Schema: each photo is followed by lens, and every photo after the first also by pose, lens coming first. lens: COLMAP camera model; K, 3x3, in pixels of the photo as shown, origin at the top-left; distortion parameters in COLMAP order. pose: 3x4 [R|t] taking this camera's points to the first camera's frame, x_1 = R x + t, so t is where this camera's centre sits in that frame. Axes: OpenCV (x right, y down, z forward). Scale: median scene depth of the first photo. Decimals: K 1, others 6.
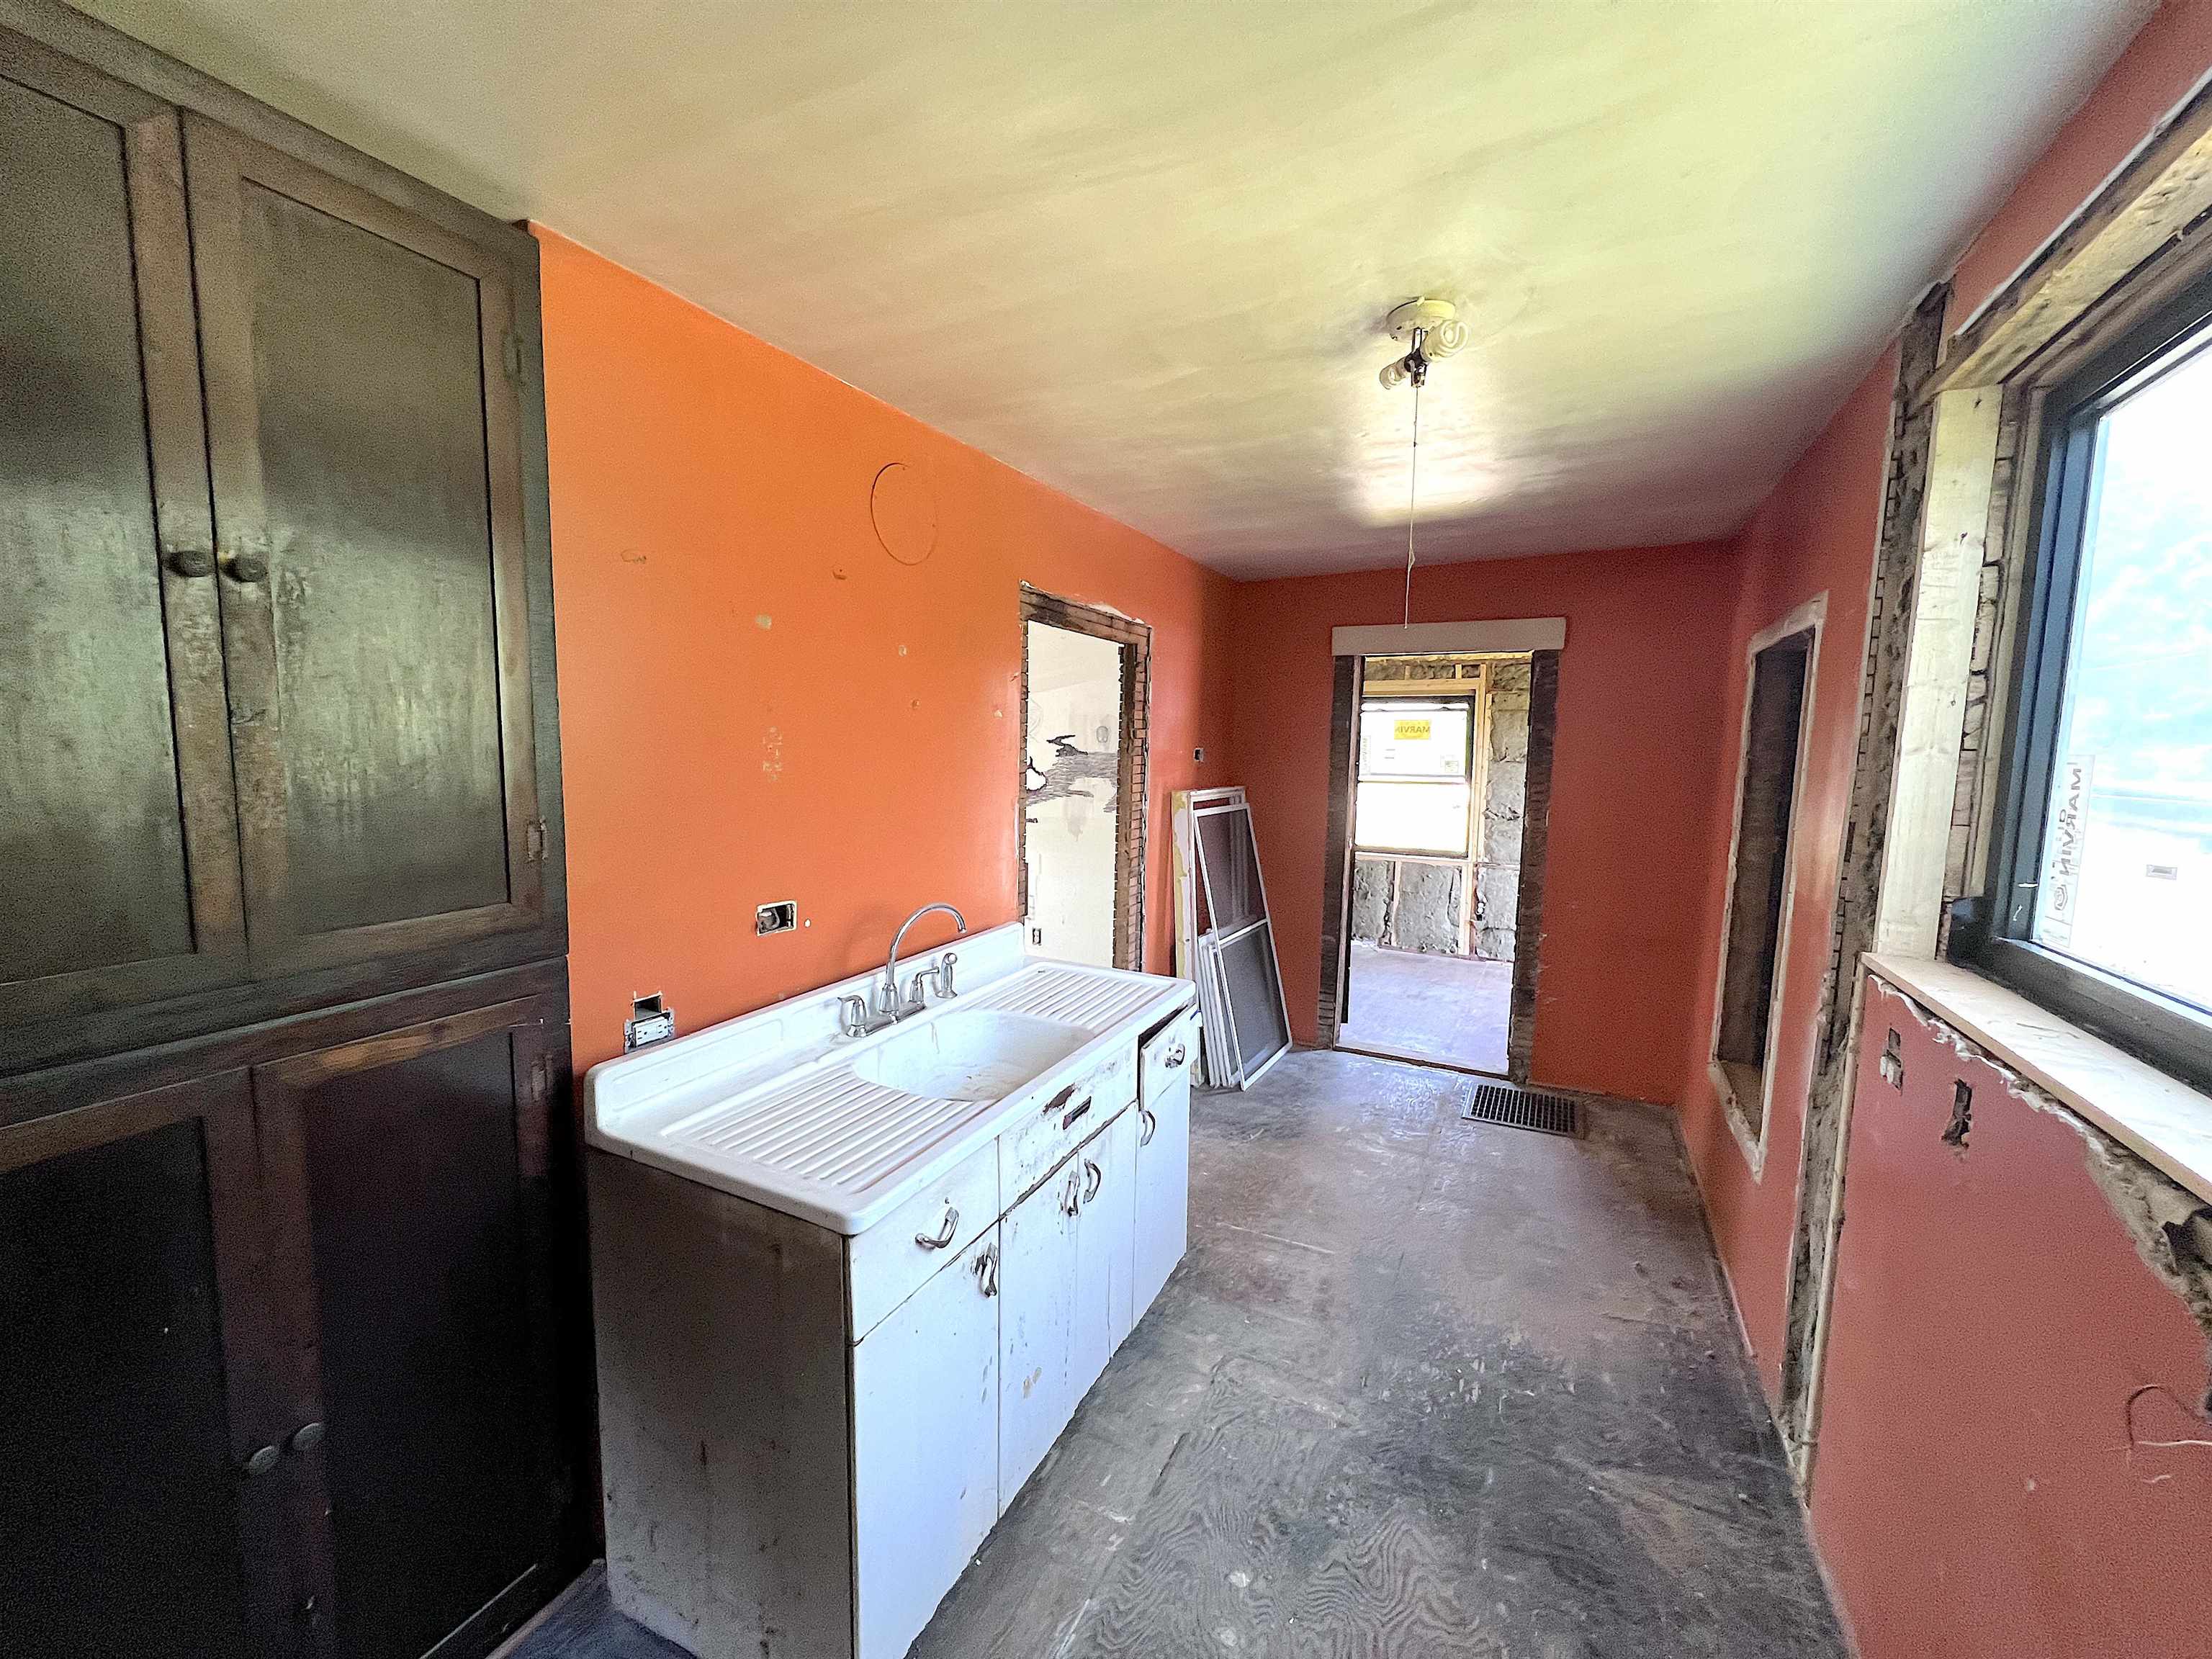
lens RADIAL K [[877.8, 0, 1103.3], [0, 877.8, 825.6], [0, 0, 1]] dist [0.000371, -0.000256]
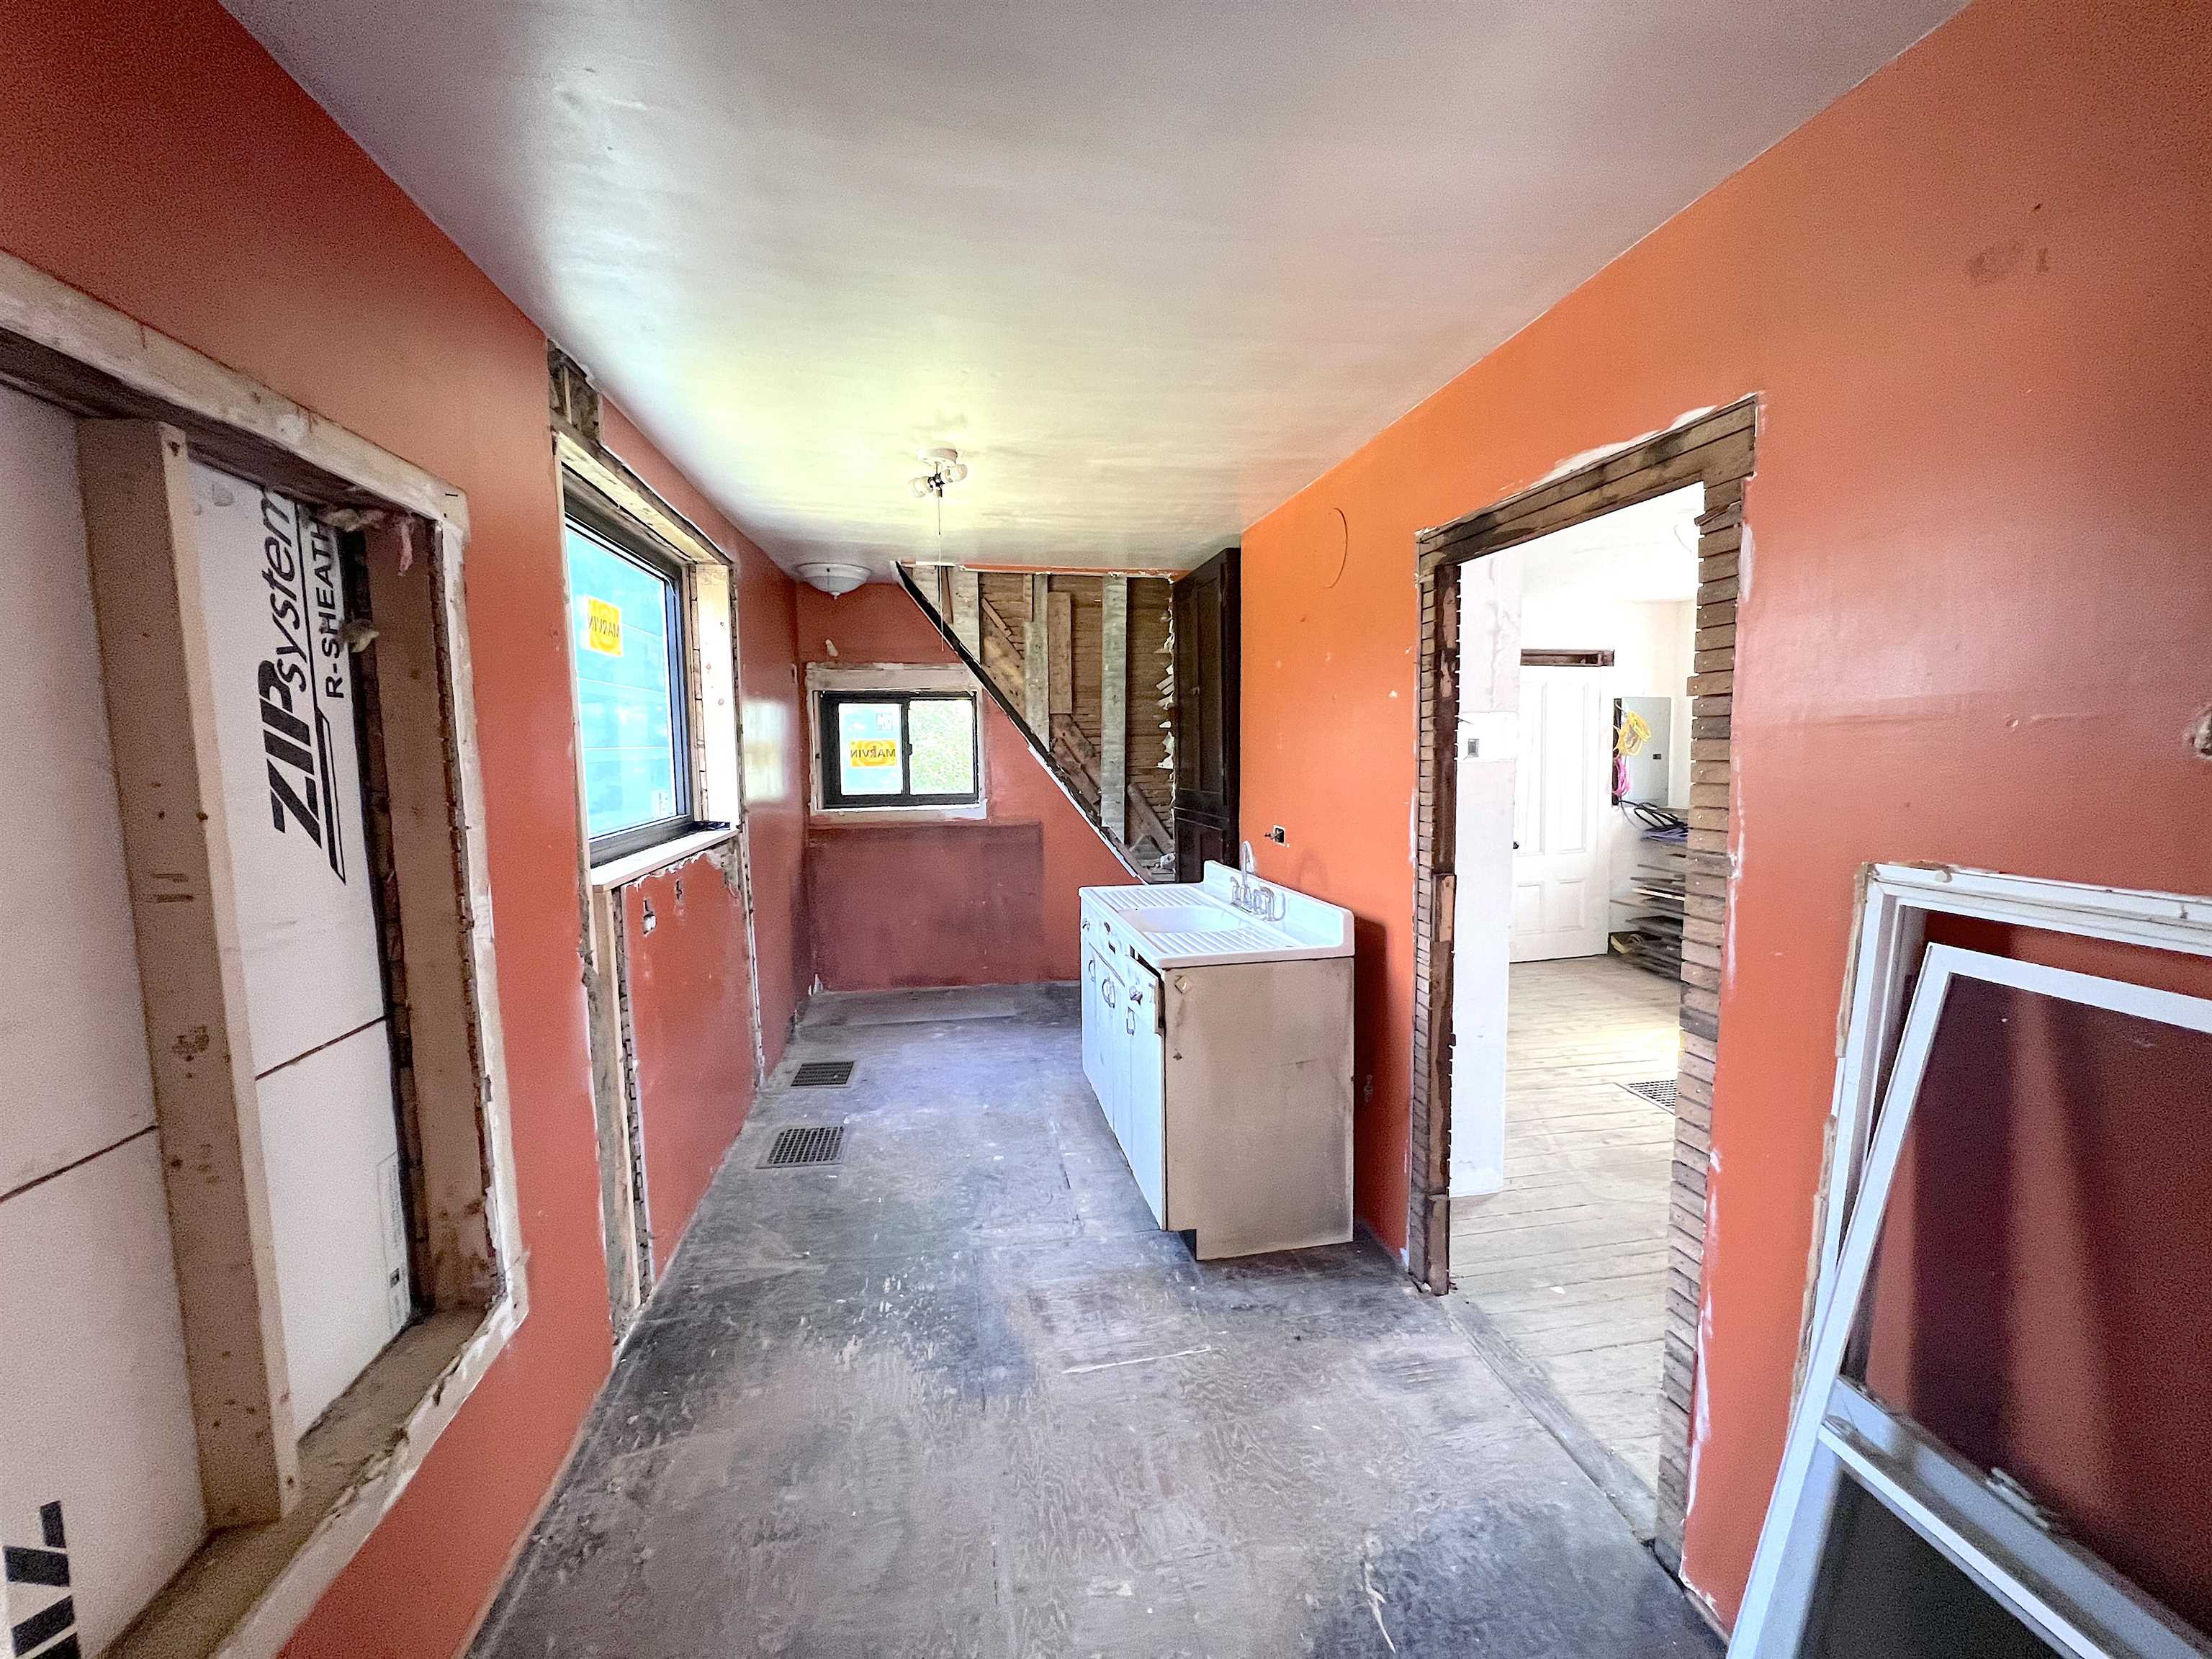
lens RADIAL K [[877.8, 0, 1103.3], [0, 877.8, 825.6], [0, 0, 1]] dist [0.000371, -0.000256]
pose [[-0.791509, 0.045823, -0.609437, 0.454991], [-0.063424, 0.985642, 0.156483, -0.076655], [0.607858, 0.162511, -0.777238, 1.025225]]
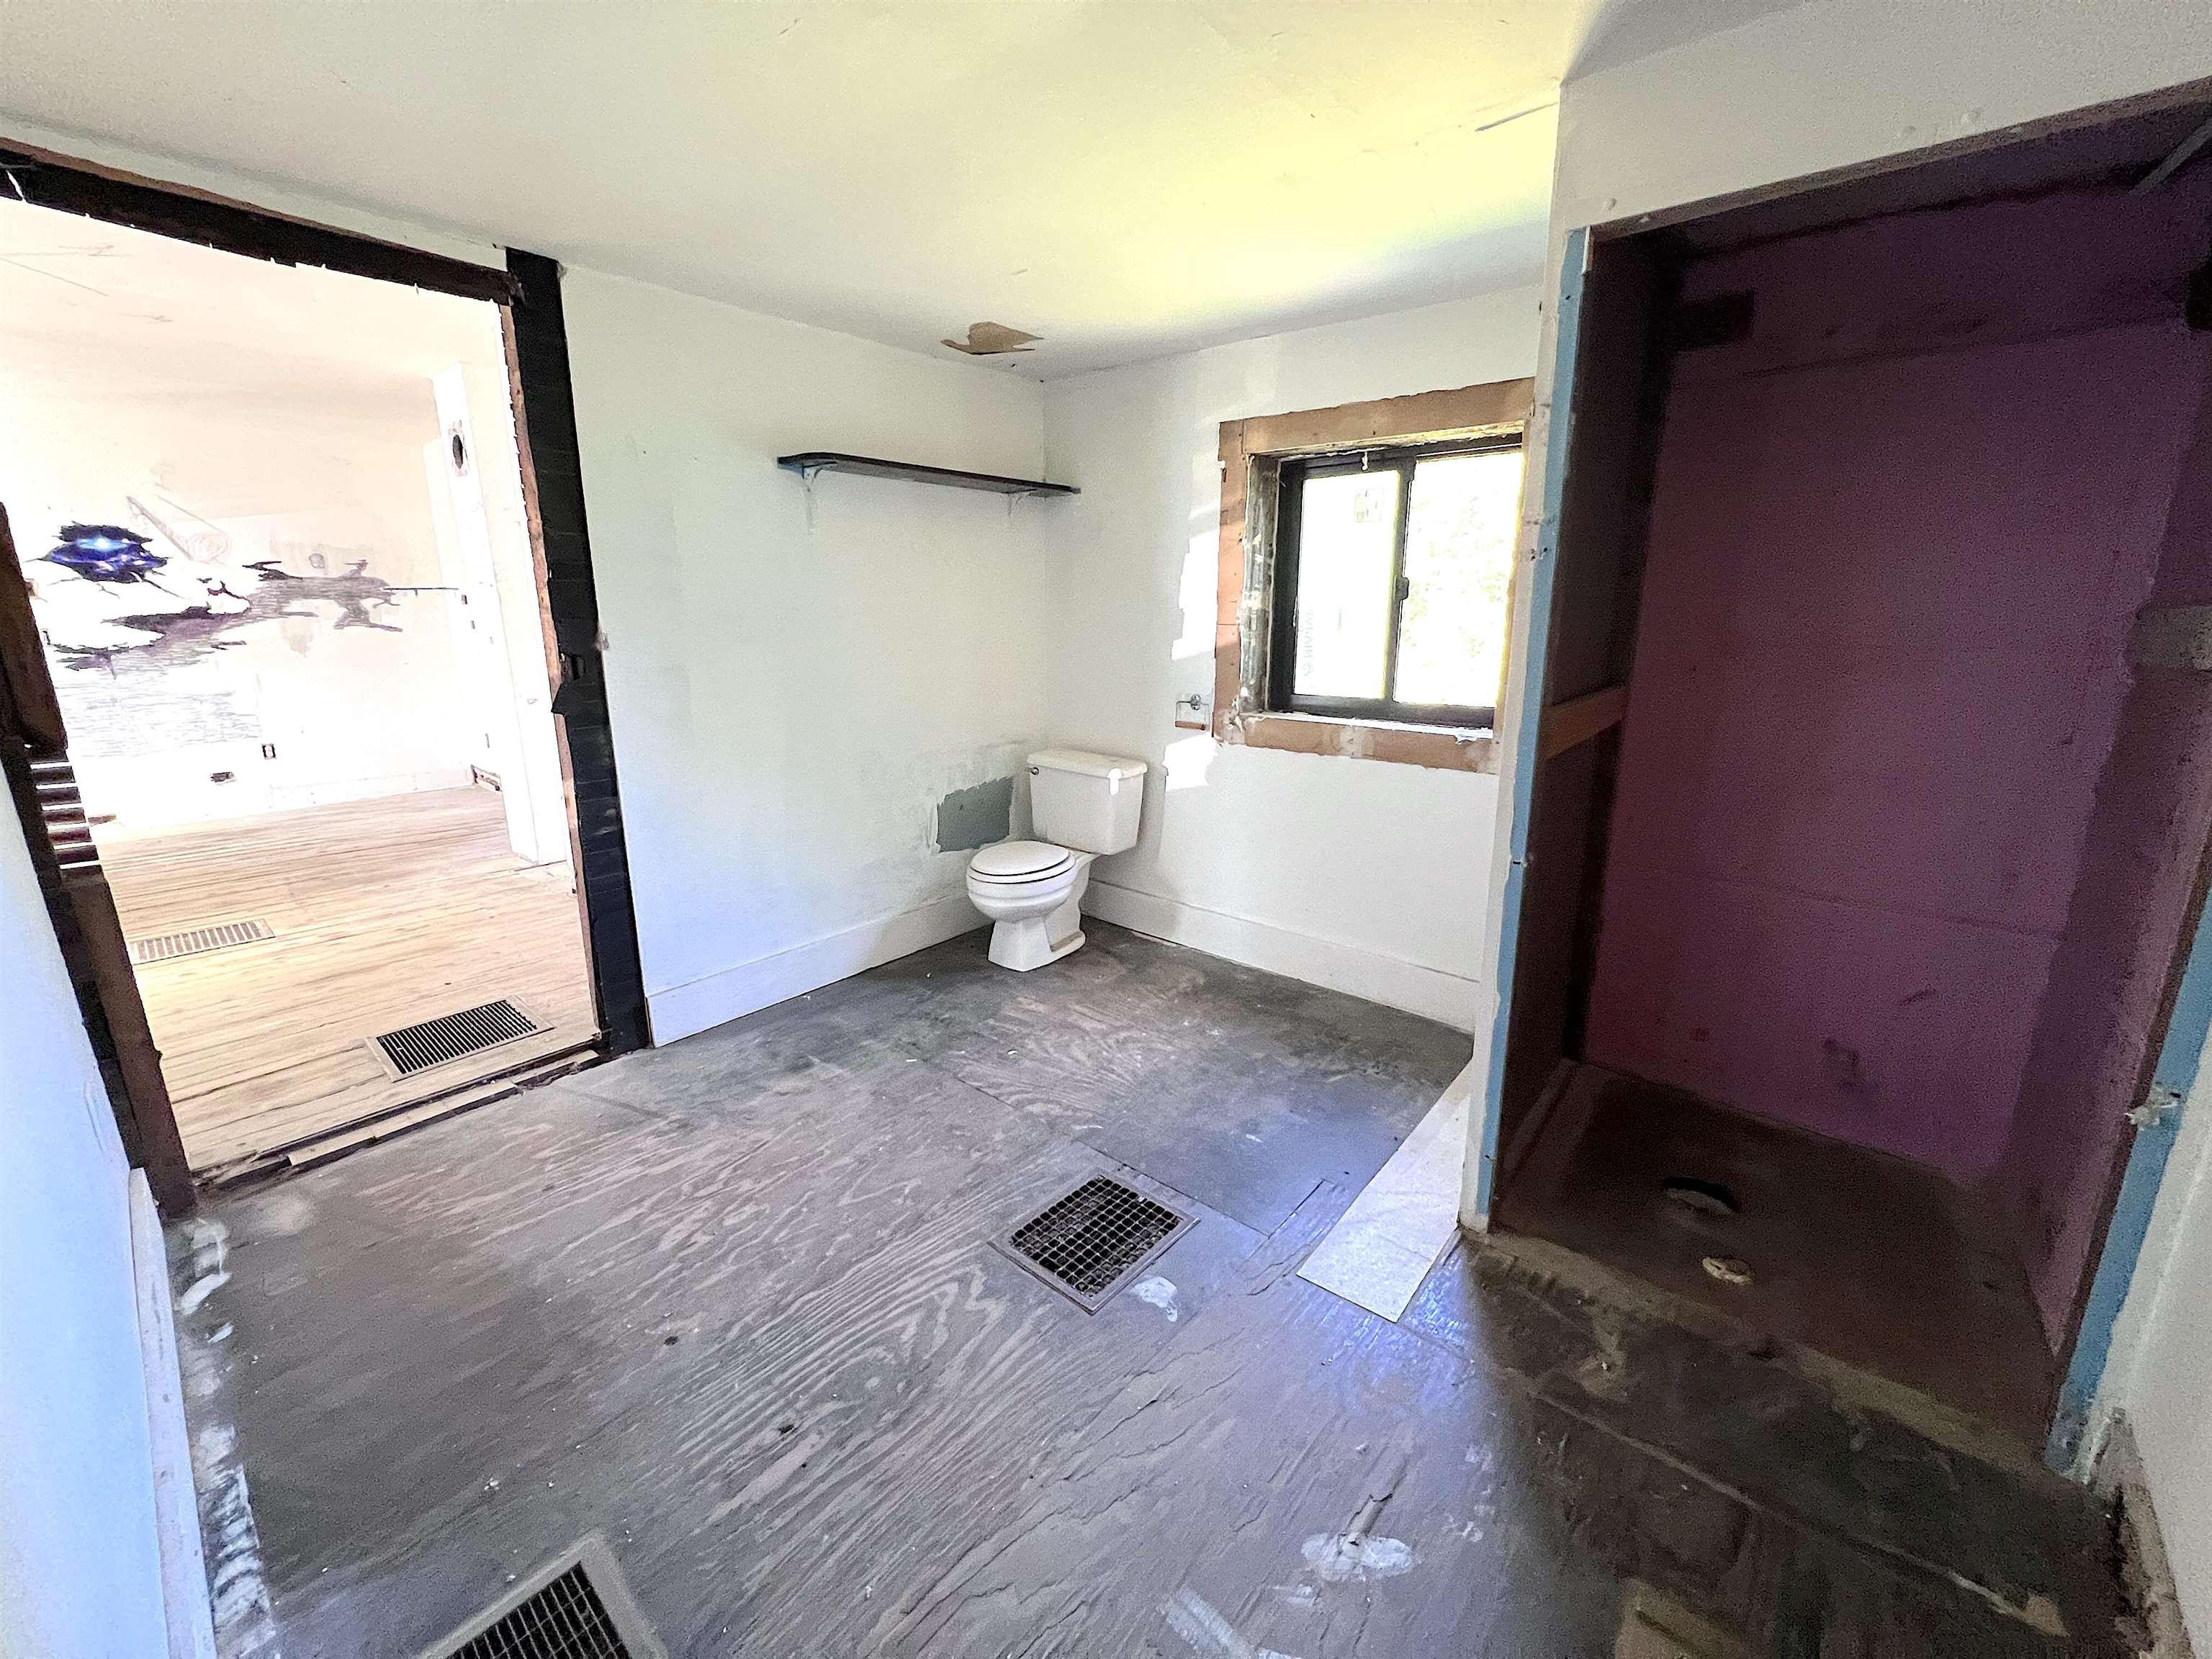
lens RADIAL K [[877.8, 0, 1103.3], [0, 877.8, 825.6], [0, 0, 1]] dist [0.000371, -0.000256]
pose [[0.228243, -0.255917, 0.939368, -1.149207], [0.102910, 0.965772, 0.238106, 0.079872], [-0.968150, 0.042324, 0.246767, -0.351262]]
